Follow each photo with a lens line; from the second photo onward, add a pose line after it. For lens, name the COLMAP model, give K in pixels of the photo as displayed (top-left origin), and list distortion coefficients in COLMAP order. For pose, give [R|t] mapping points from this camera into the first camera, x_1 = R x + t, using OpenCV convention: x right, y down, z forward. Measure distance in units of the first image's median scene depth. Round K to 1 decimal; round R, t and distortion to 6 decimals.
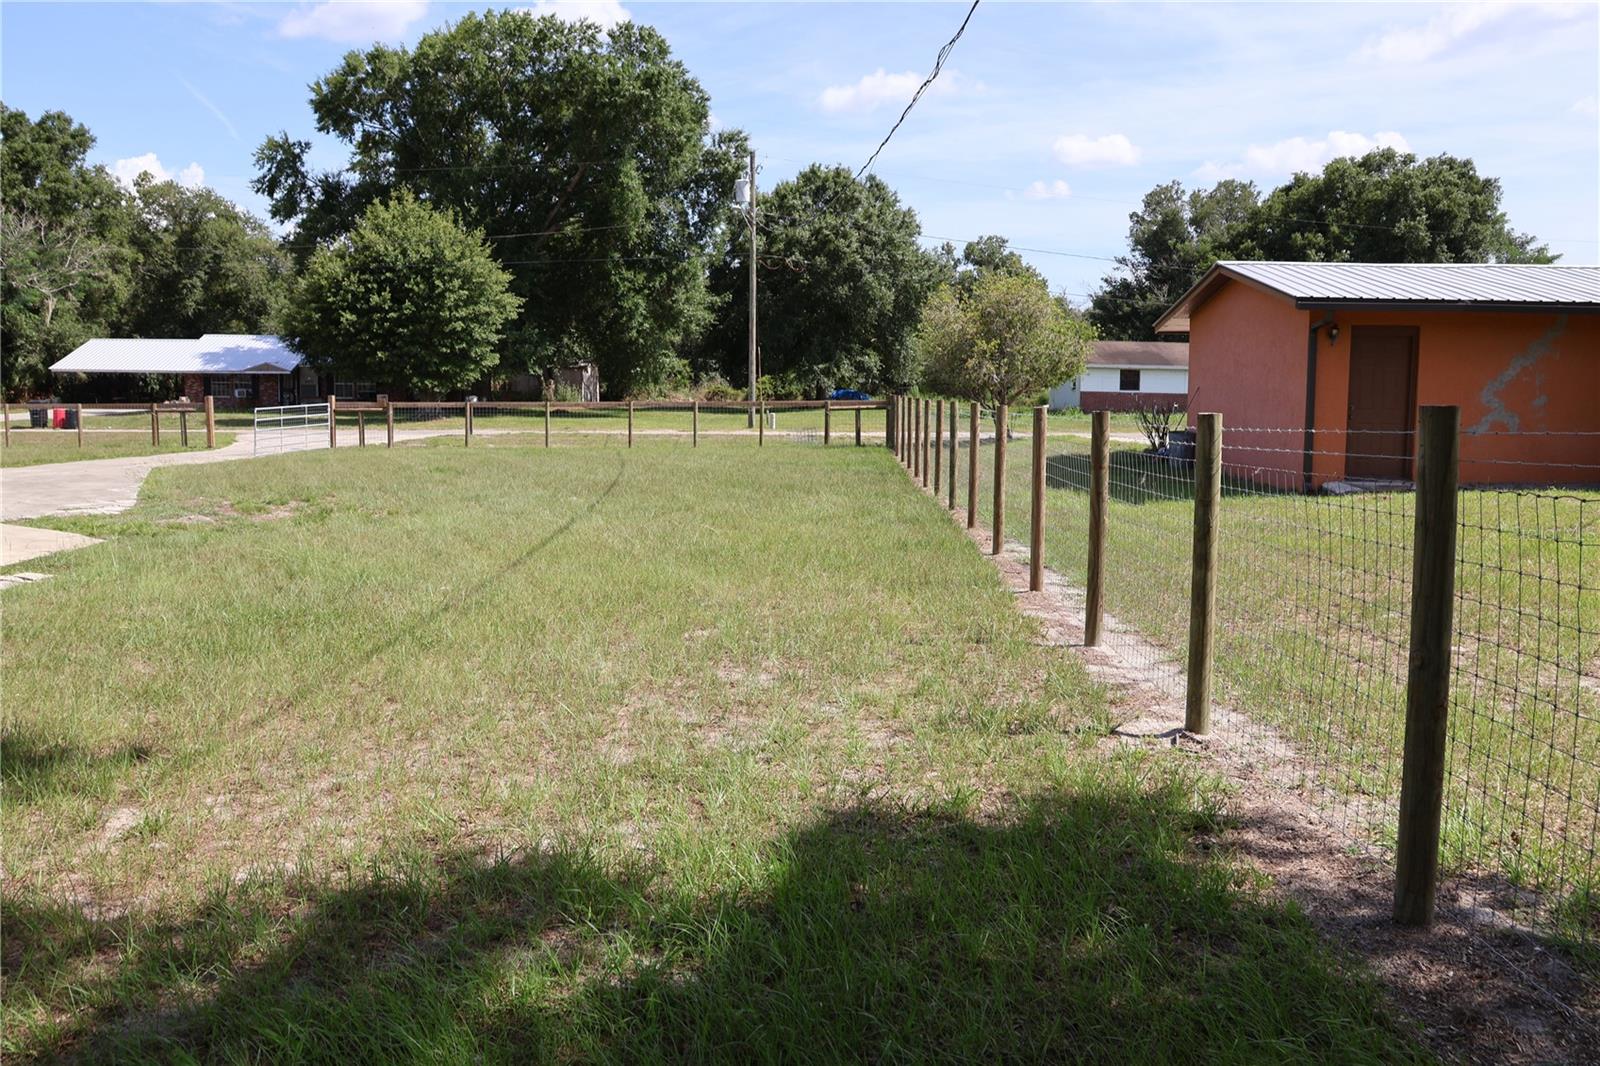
lens RADIAL K [[1378.7, 0, 800.0], [0, 1378.7, 533.0], [0, 0, 1]] dist [-0.155323, 0.138362]
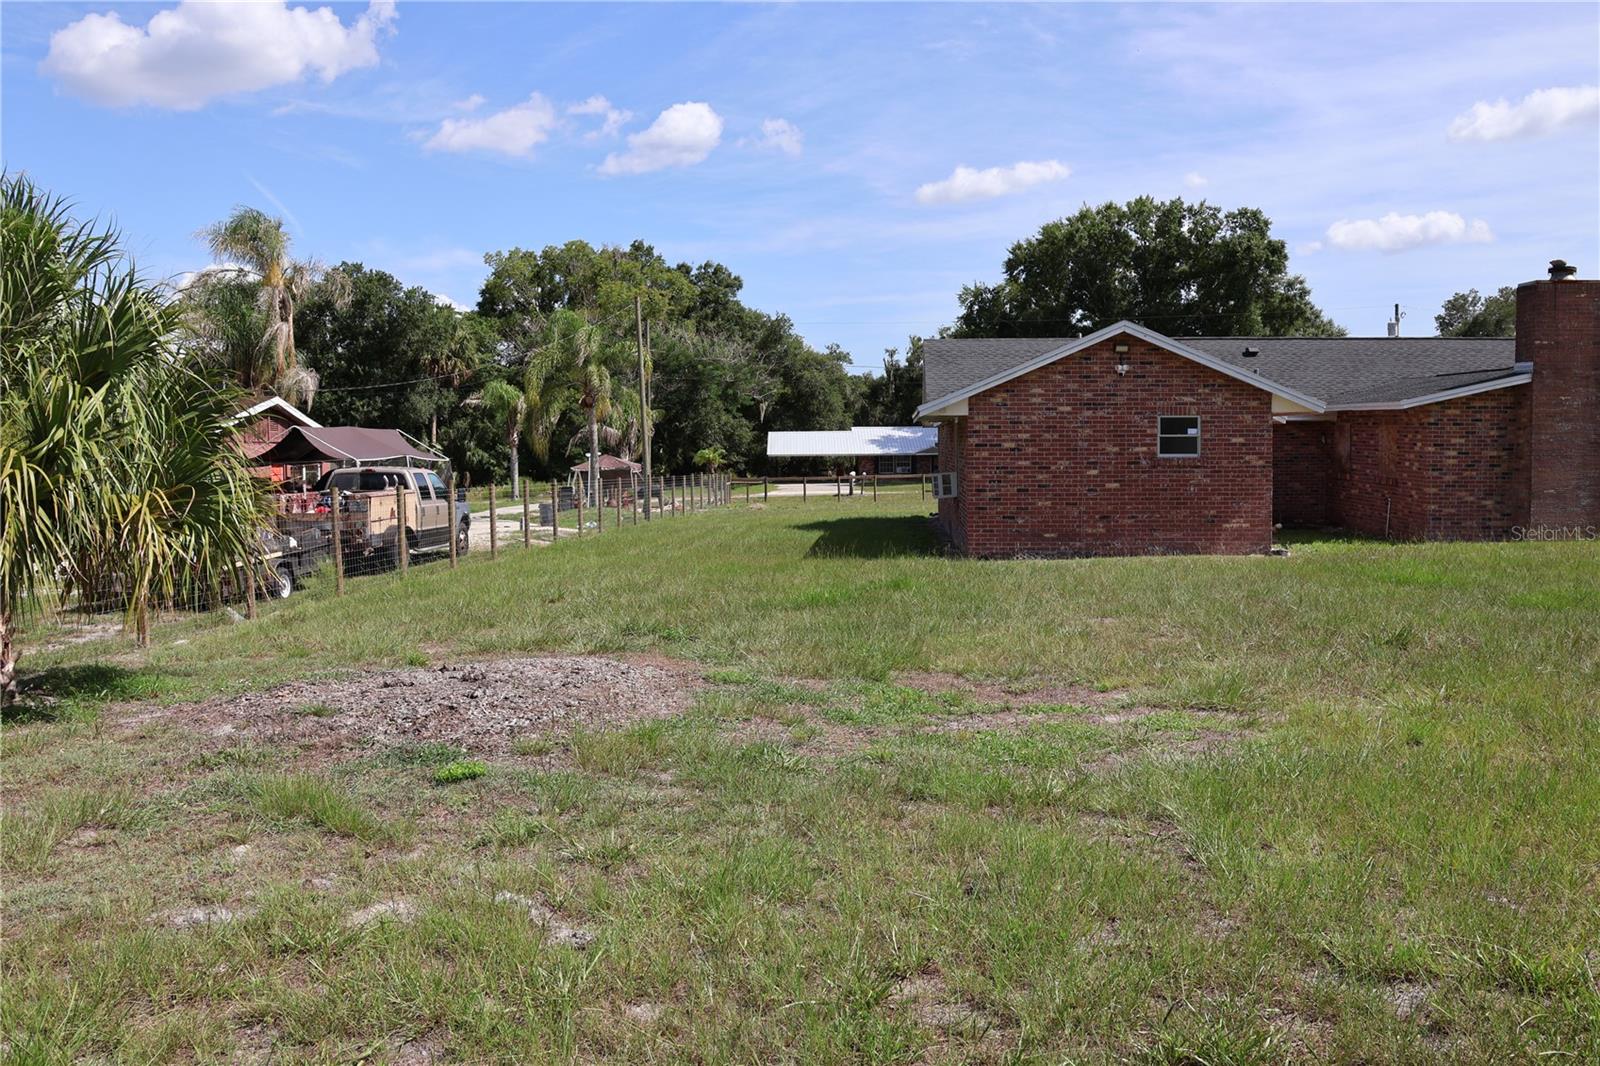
lens RADIAL K [[1377.3, 0, 800.4], [0, 1377.3, 555.4], [0, 0, 1]] dist [-0.097224, 0.006214]
pose [[0.999591, -0.025393, -0.013130, -0.409430], [0.024813, 0.998784, -0.042597, 0.027555], [0.014196, 0.042254, 0.999006, -0.293972]]
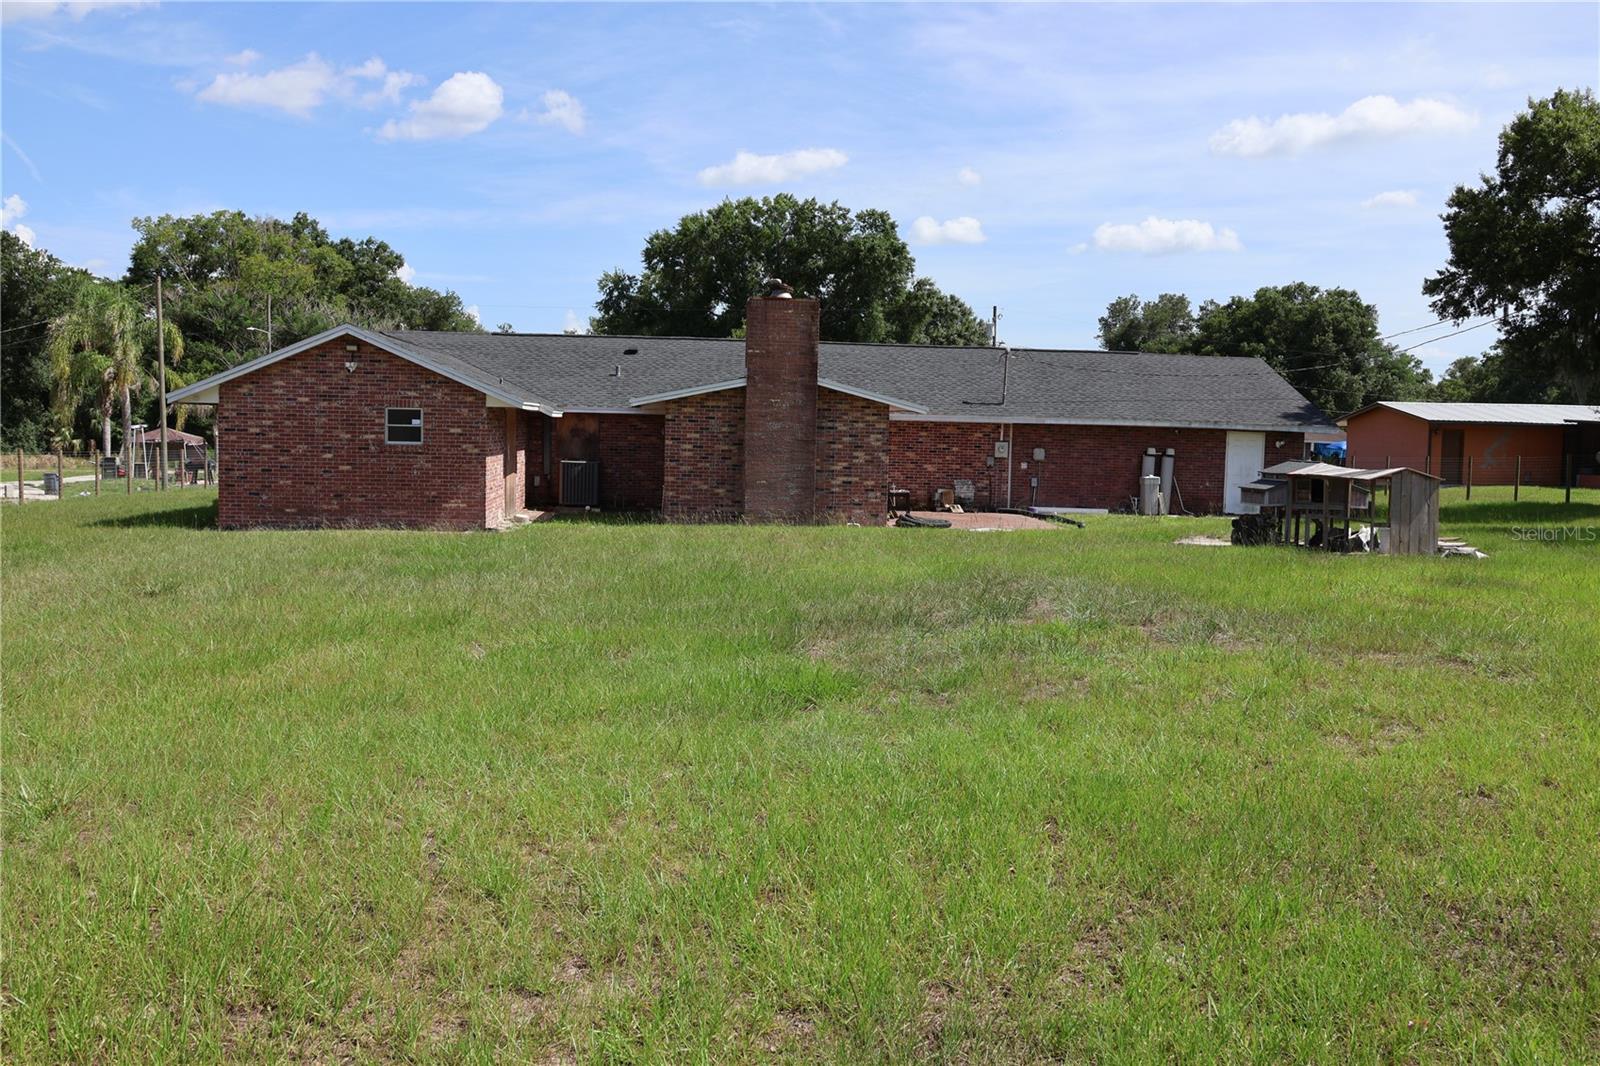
lens RADIAL K [[1378.7, 0, 800.0], [0, 1378.7, 533.0], [0, 0, 1]] dist [-0.155323, 0.138362]
pose [[0.990101, -0.003229, 0.140321, -0.294751], [0.008995, 0.999140, -0.040473, 0.031600], [-0.140069, 0.041334, 0.989279, -0.338071]]
